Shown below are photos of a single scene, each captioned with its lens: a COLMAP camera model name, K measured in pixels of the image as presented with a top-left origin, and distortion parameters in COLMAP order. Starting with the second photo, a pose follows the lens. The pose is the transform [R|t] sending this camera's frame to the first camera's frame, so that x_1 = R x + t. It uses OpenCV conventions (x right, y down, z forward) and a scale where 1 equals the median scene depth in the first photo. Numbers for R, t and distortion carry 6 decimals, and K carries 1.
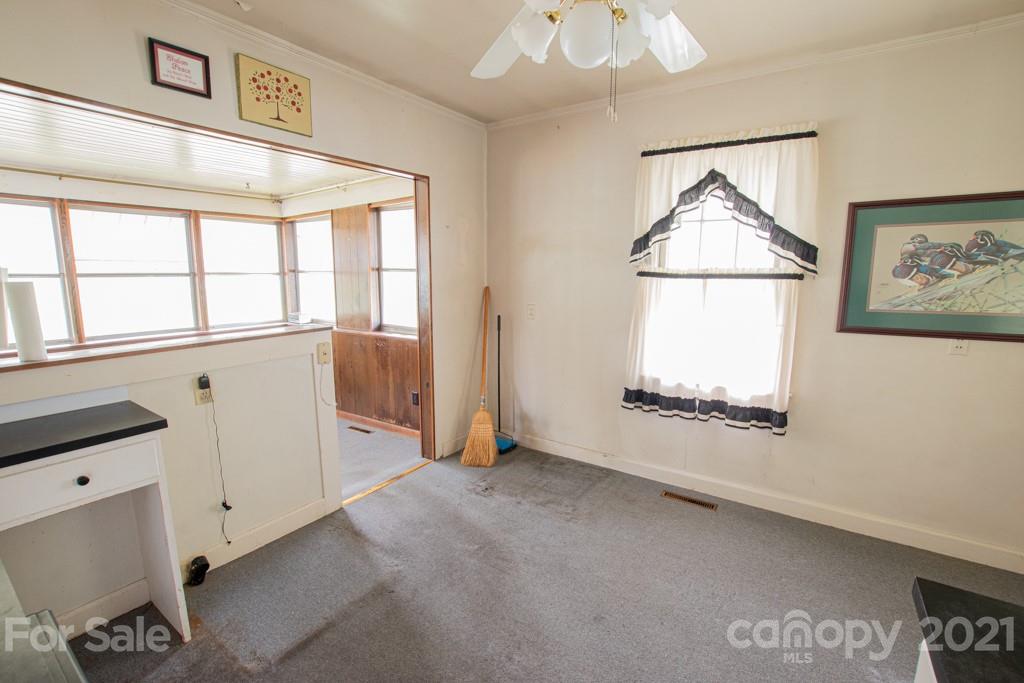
lens RADIAL K [[442.9, 0, 515.2], [0, 442.9, 348.2], [0, 0, 1]] dist [-0.044151, 0.009271]
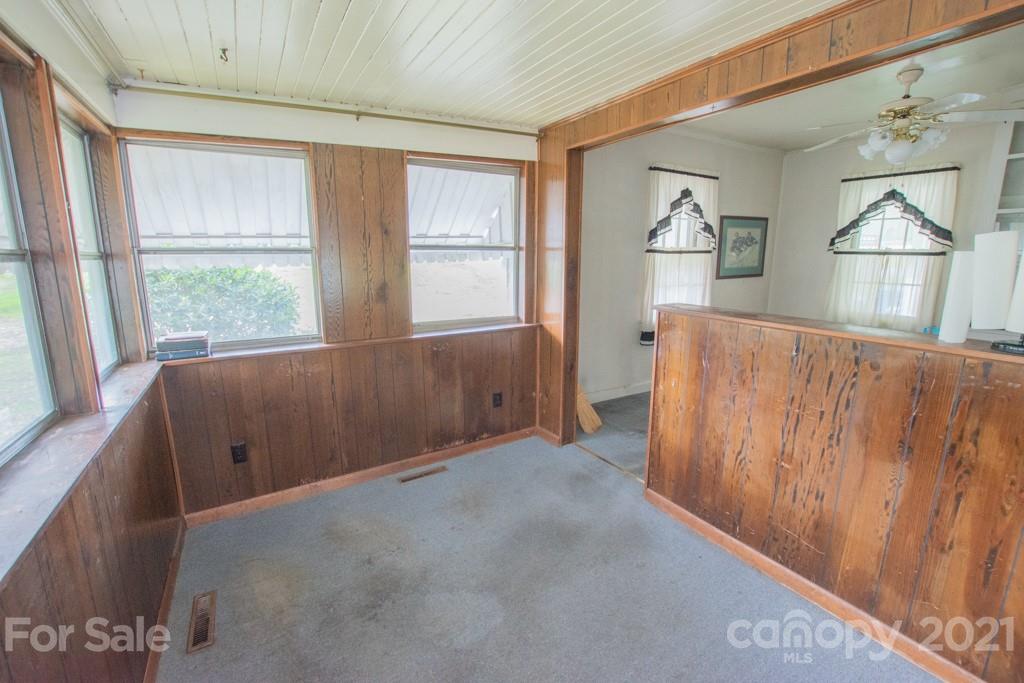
lens RADIAL K [[452.8, 0, 512.0], [0, 452.8, 341.5], [0, 0, 1]] dist [-0.038934, 0.000237]
pose [[0.433992, -0.176595, 0.883439, -1.164354], [0.158467, 0.980275, 0.118104, -0.112522], [-0.886870, 0.088740, 0.453416, 0.690026]]
